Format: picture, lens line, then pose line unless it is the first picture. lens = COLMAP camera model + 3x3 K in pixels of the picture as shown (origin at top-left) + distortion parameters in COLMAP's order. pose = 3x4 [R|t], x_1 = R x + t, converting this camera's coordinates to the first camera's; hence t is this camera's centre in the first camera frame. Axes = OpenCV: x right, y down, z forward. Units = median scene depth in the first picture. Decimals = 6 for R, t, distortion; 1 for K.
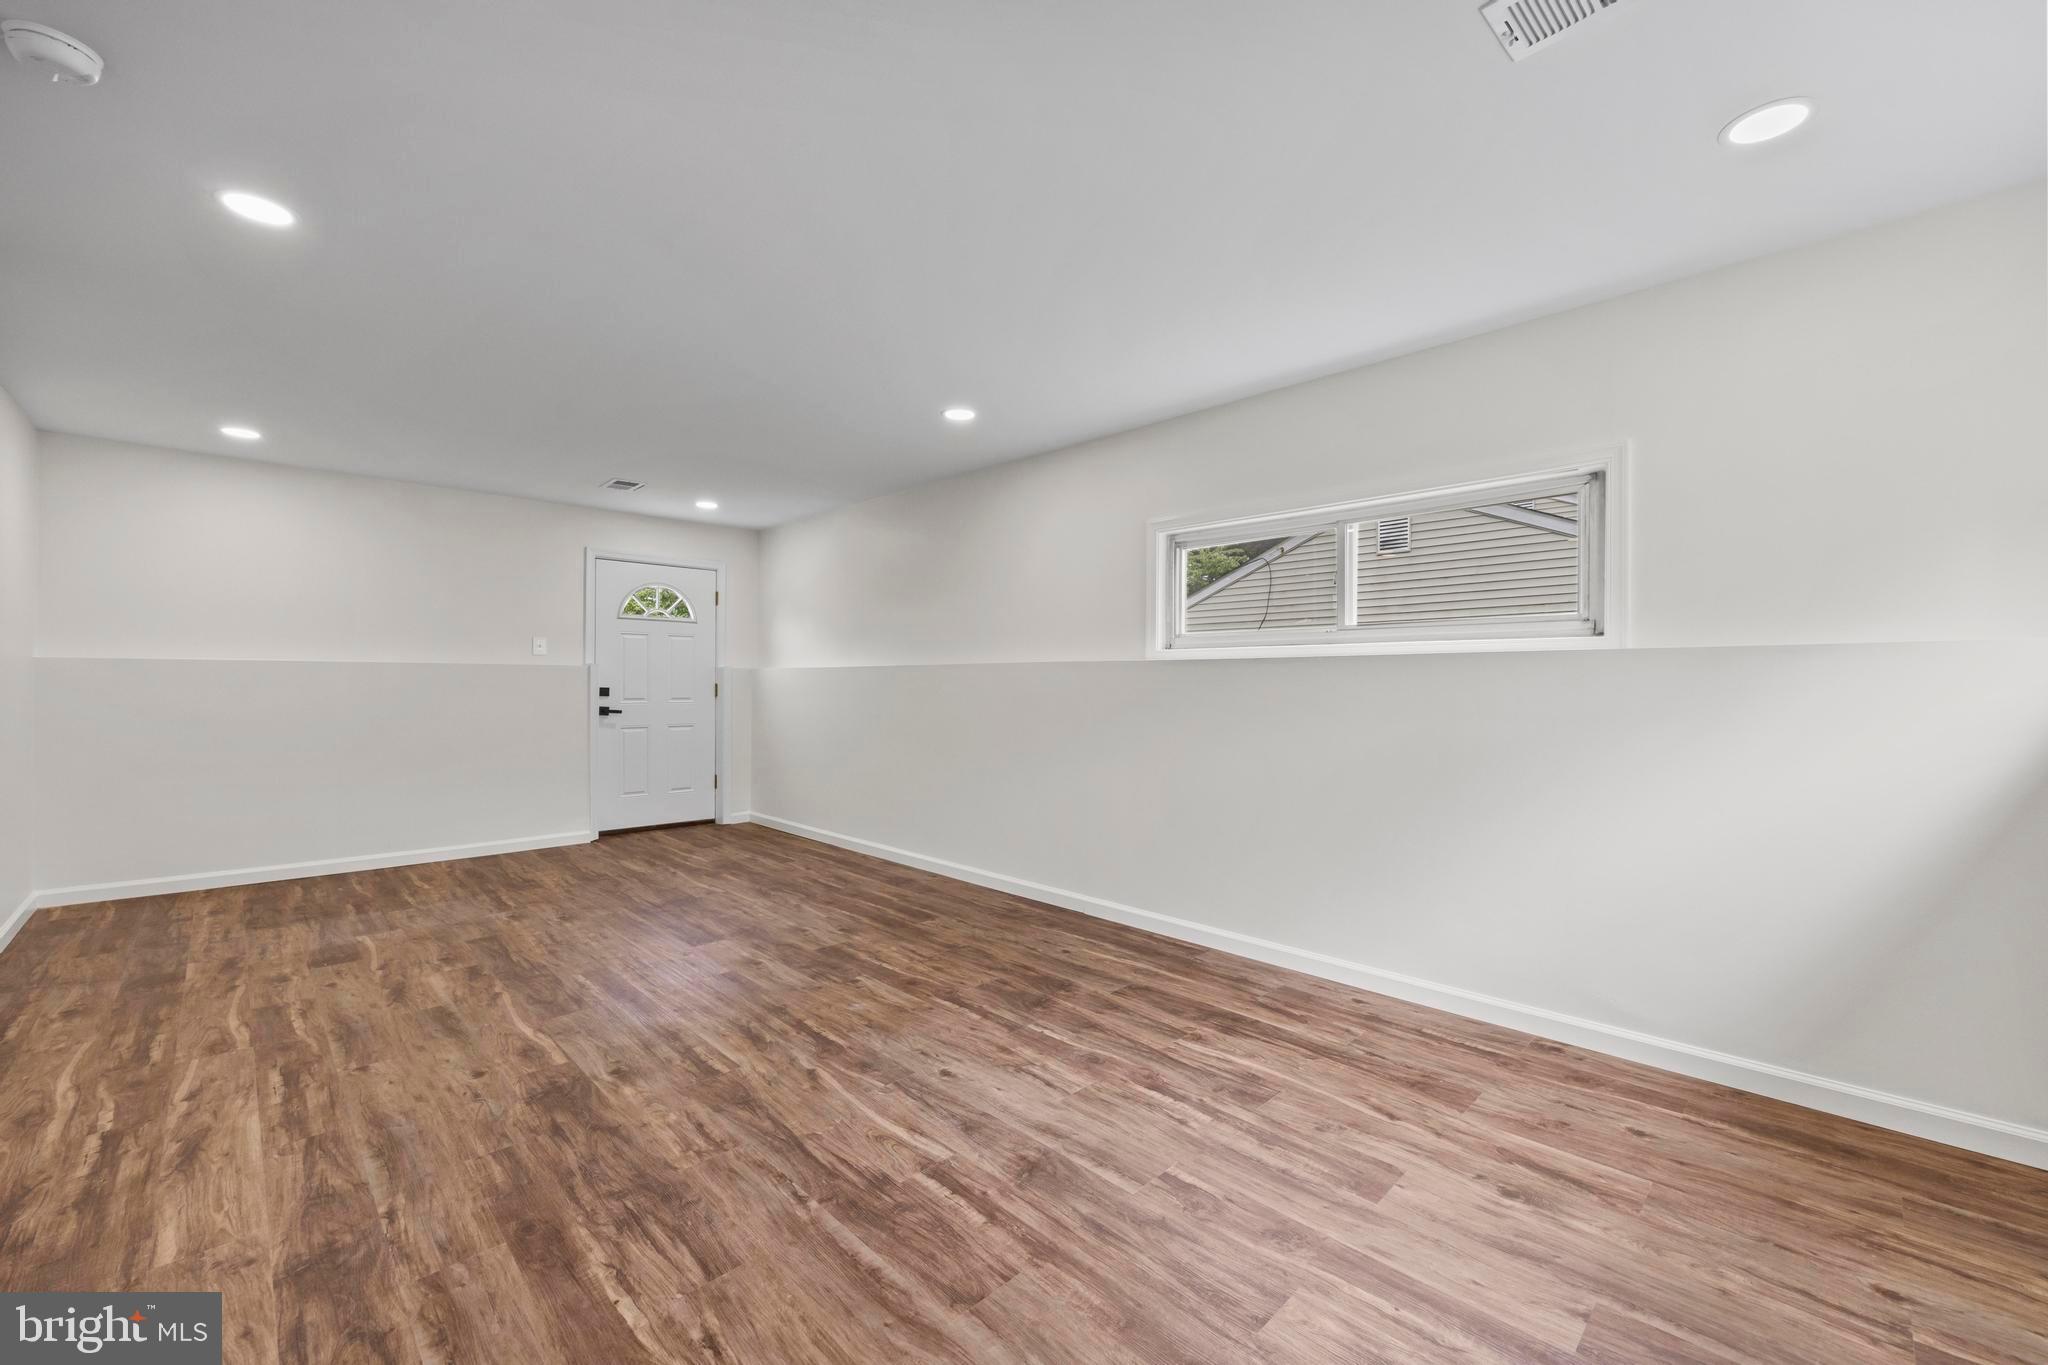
lens RADIAL K [[820.0, 0, 1024.3], [0, 820.0, 688.0], [0, 0, 1]] dist [-0.003518, 0.000267]
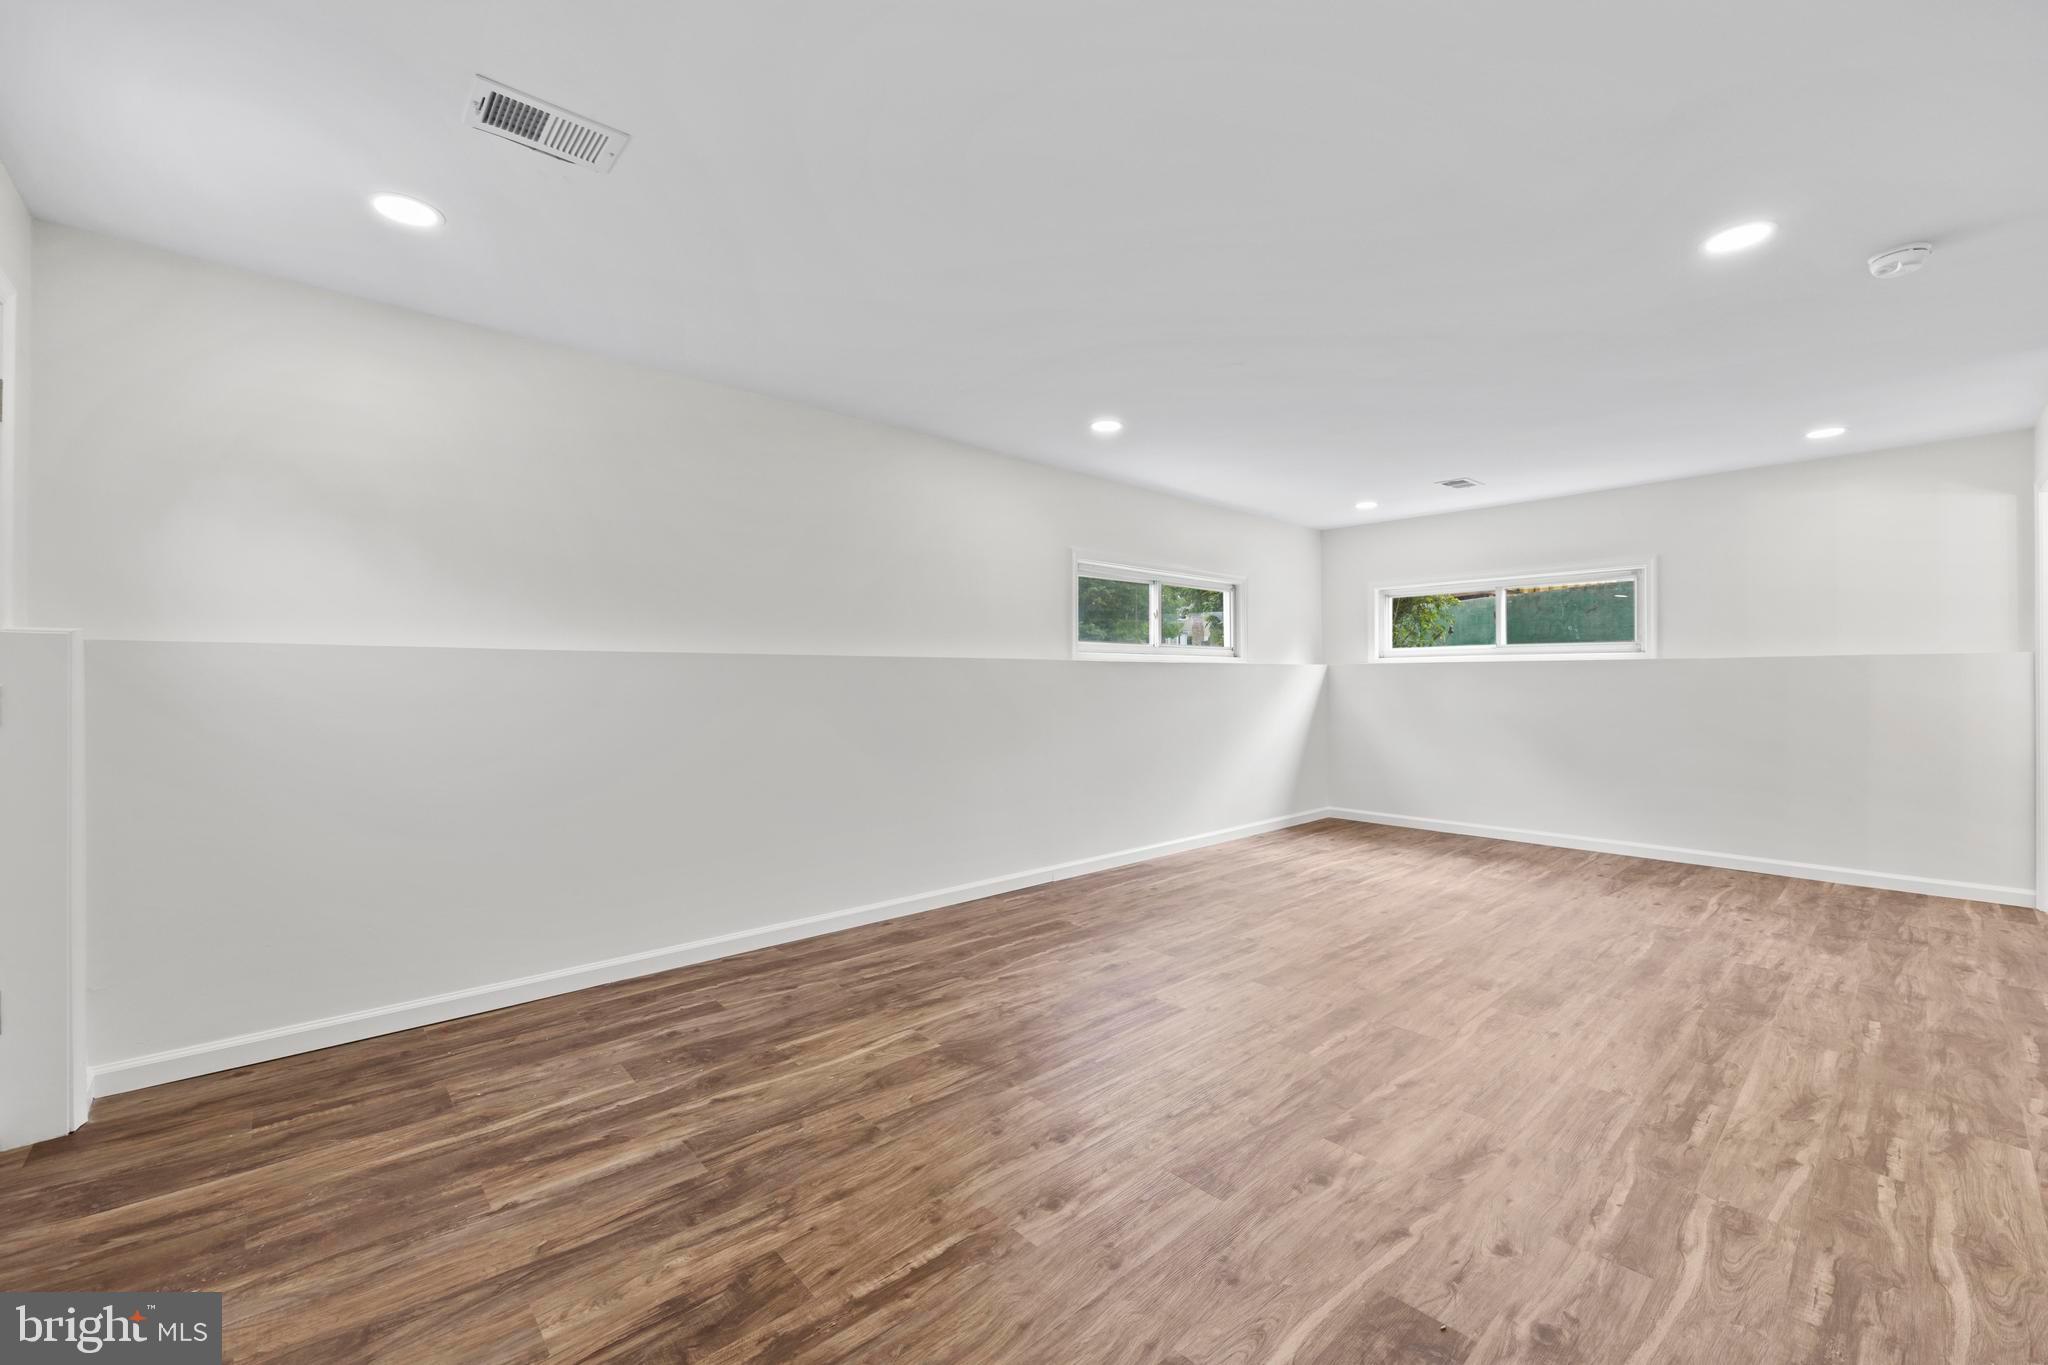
lens RADIAL K [[822.4, 0, 1024.0], [0, 822.4, 682.5], [0, 0, 1]] dist [-0.003965, -0.000034]
pose [[0.039751, -0.006356, 0.999189, -1.527252], [0.010205, 0.999930, 0.005955, -0.013949], [-0.999157, 0.009960, 0.039814, 1.413006]]
